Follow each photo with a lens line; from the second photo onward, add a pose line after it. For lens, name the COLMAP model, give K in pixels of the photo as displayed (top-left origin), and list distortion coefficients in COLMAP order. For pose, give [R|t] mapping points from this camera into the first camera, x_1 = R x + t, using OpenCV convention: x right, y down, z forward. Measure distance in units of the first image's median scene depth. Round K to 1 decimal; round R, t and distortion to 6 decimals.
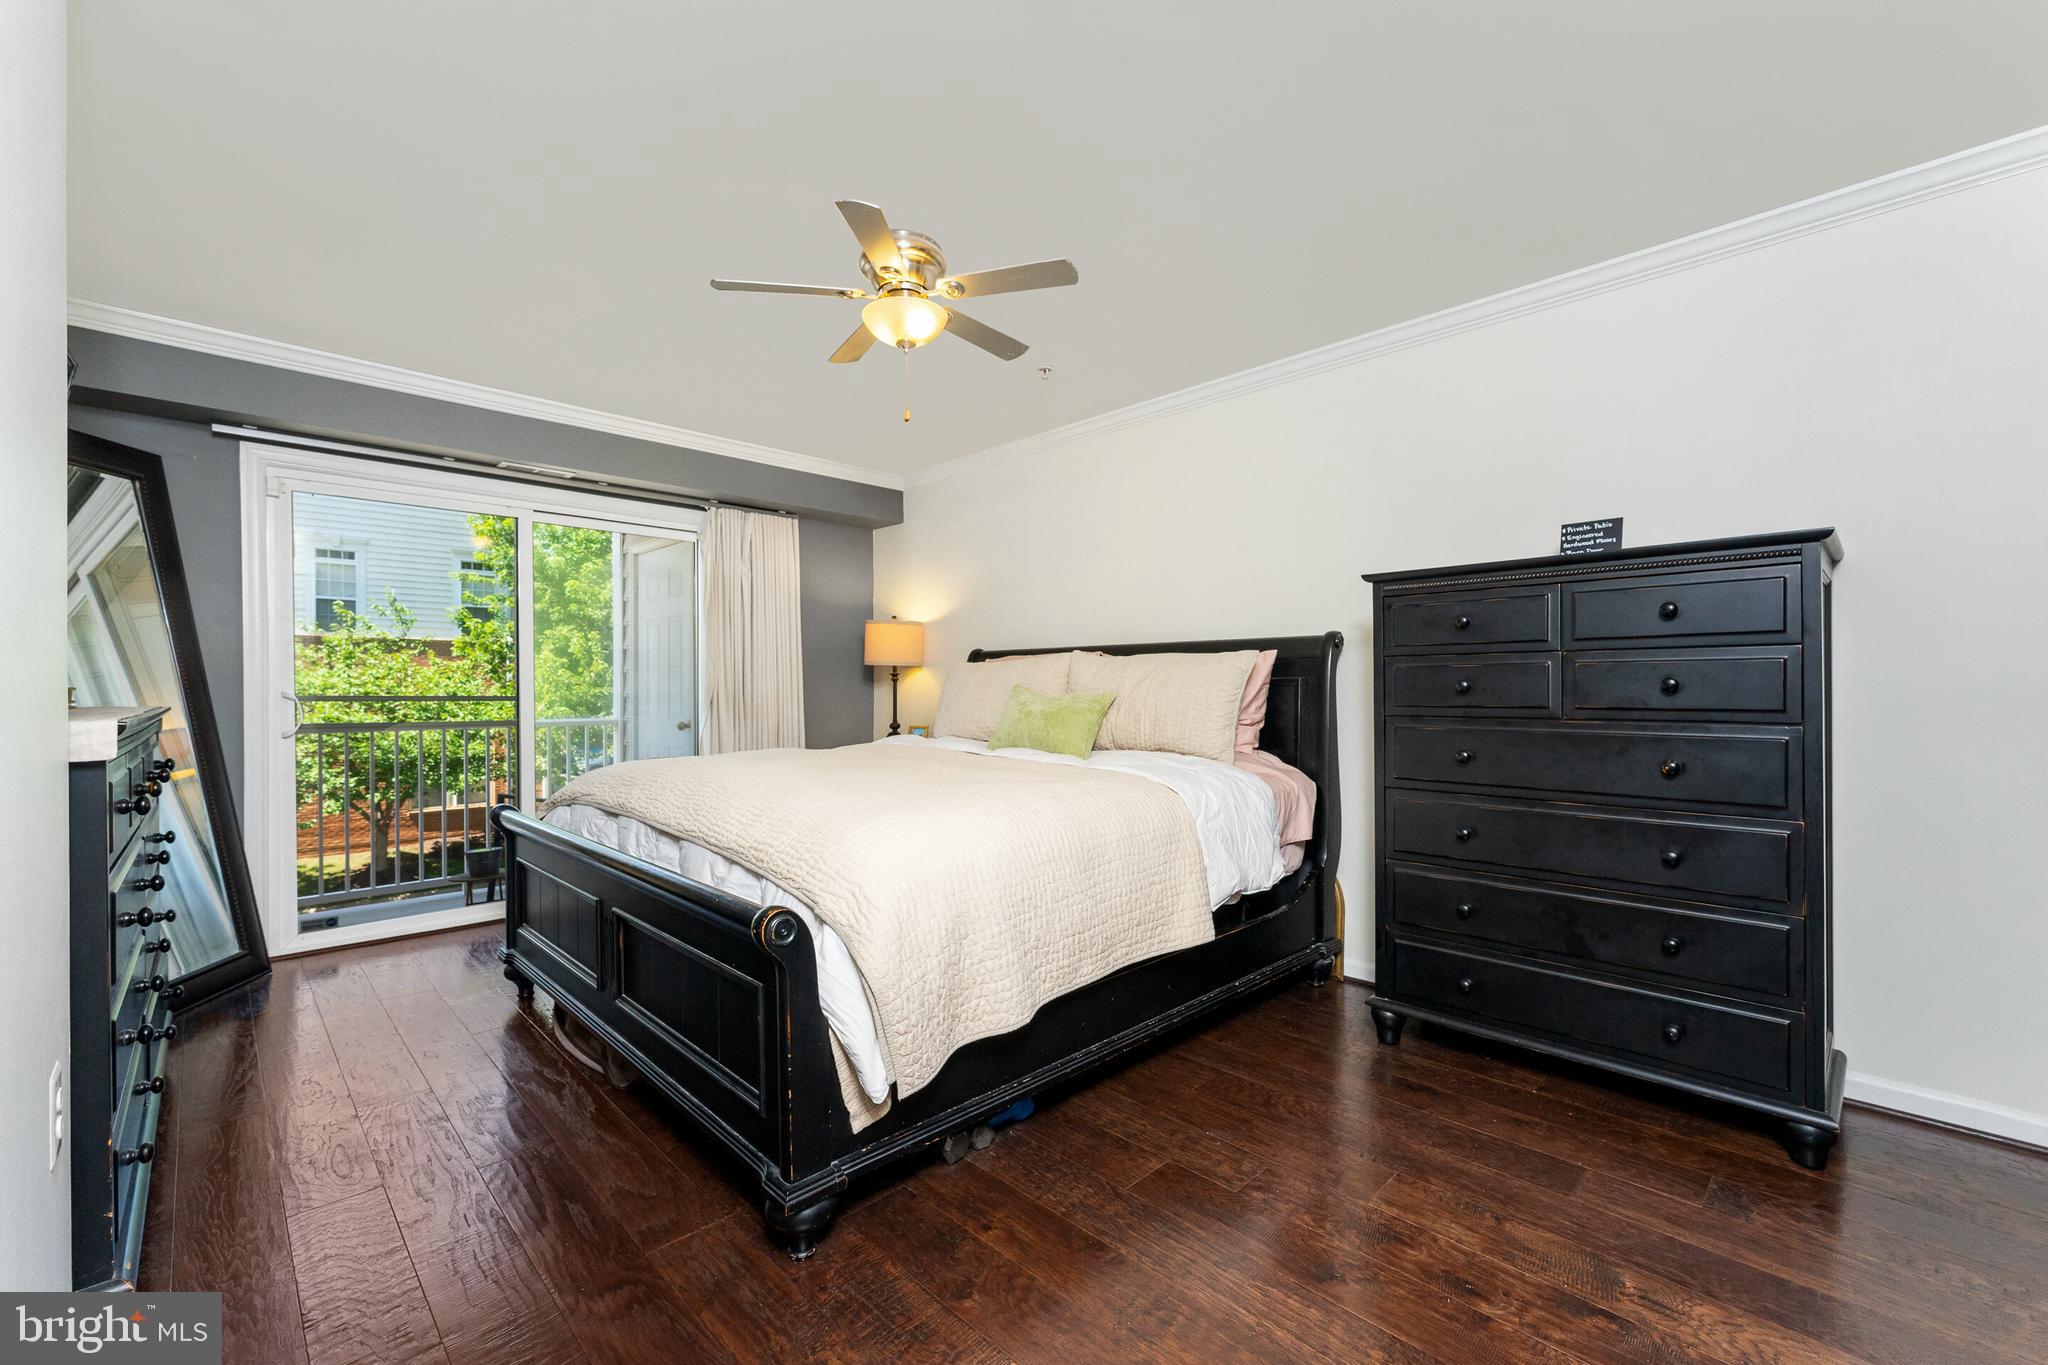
lens RADIAL K [[833.9, 0, 1031.8], [0, 833.9, 692.2], [0, 0, 1]] dist [0.001215, 0.000406]
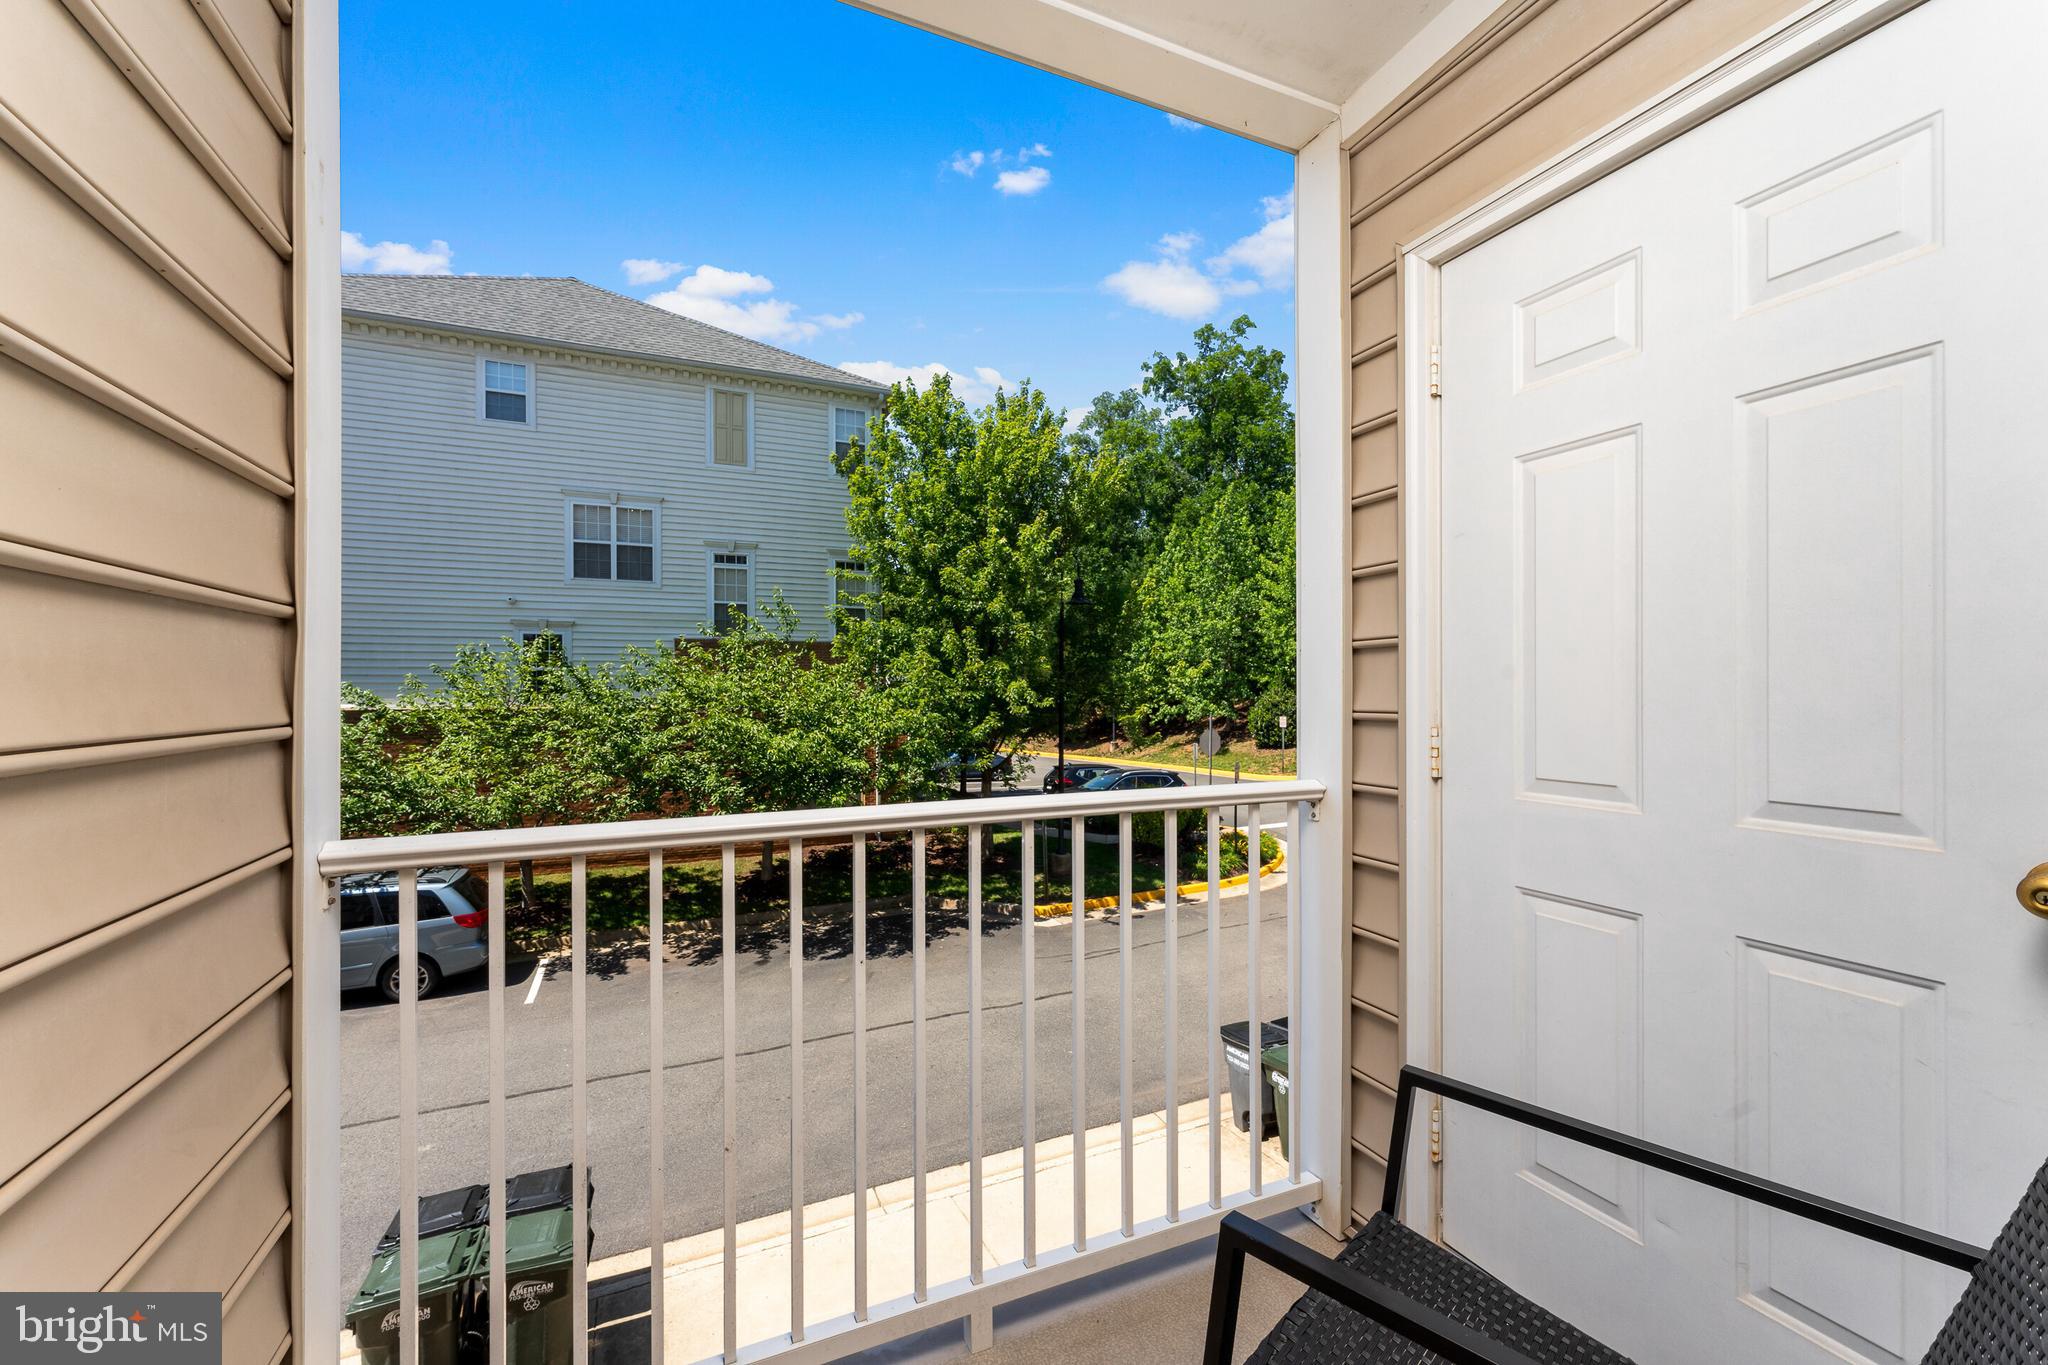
lens RADIAL K [[833.9, 0, 1029.1], [0, 833.9, 696.4], [0, 0, 1]] dist [0.001215, 0.000406]
pose [[0.935345, -0.001460, -0.353735, -0.156141], [0.002196, 0.999996, 0.001679, -0.001175], [0.353731, -0.002347, 0.935344, 0.204455]]
